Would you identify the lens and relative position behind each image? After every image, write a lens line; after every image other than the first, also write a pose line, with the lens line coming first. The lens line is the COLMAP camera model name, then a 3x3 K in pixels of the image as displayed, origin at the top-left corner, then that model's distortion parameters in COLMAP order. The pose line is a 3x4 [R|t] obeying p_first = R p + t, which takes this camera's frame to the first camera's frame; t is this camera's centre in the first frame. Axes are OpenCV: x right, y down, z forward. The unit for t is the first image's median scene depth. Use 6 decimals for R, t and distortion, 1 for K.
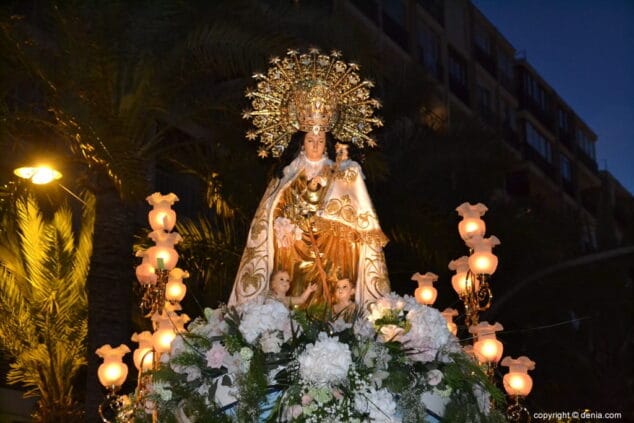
lens RADIAL K [[1278.4, 0, 317.0], [0, 1278.4, 211.5], [0, 0, 1]] dist [0.307035, 0.055217]
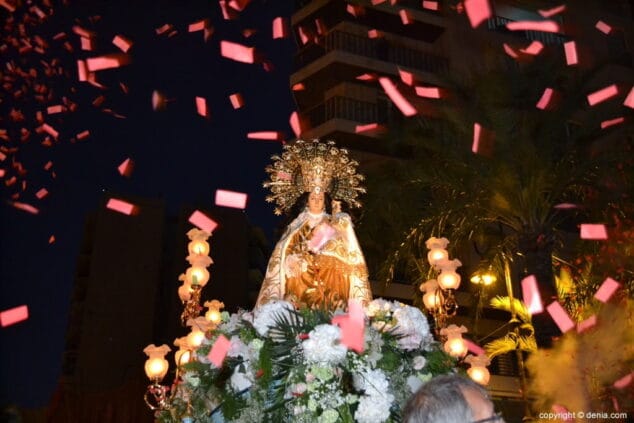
lens RADIAL K [[733.6, 0, 317.0], [0, 733.6, 211.5], [0, 0, 1]] dist [-0.020615, -0.010079]
pose [[0.999987, -0.005062, -0.000036, -0.000935], [0.005011, 0.990836, -0.134975, 0.062880], [0.000719, 0.134973, 0.990849, 0.244344]]
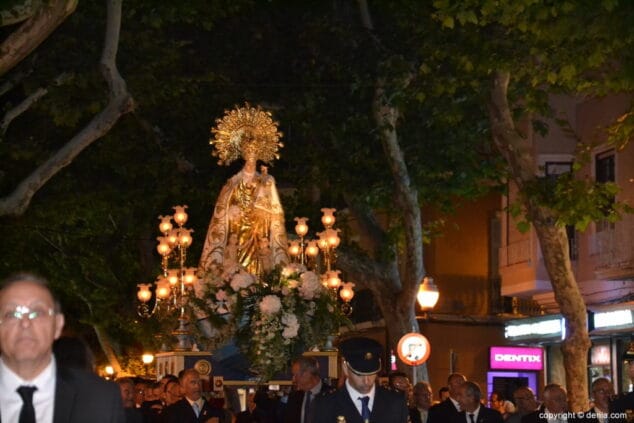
lens RADIAL K [[1921.9, 0, 317.0], [0, 1921.9, 221.5], [0, 0, 1]] dist [0.660909, 0.632247]
pose [[0.991755, 0.010117, 0.127747, -0.278935], [-0.039111, 0.973211, 0.226562, -0.648412], [-0.122033, -0.229690, 0.965583, -1.887035]]
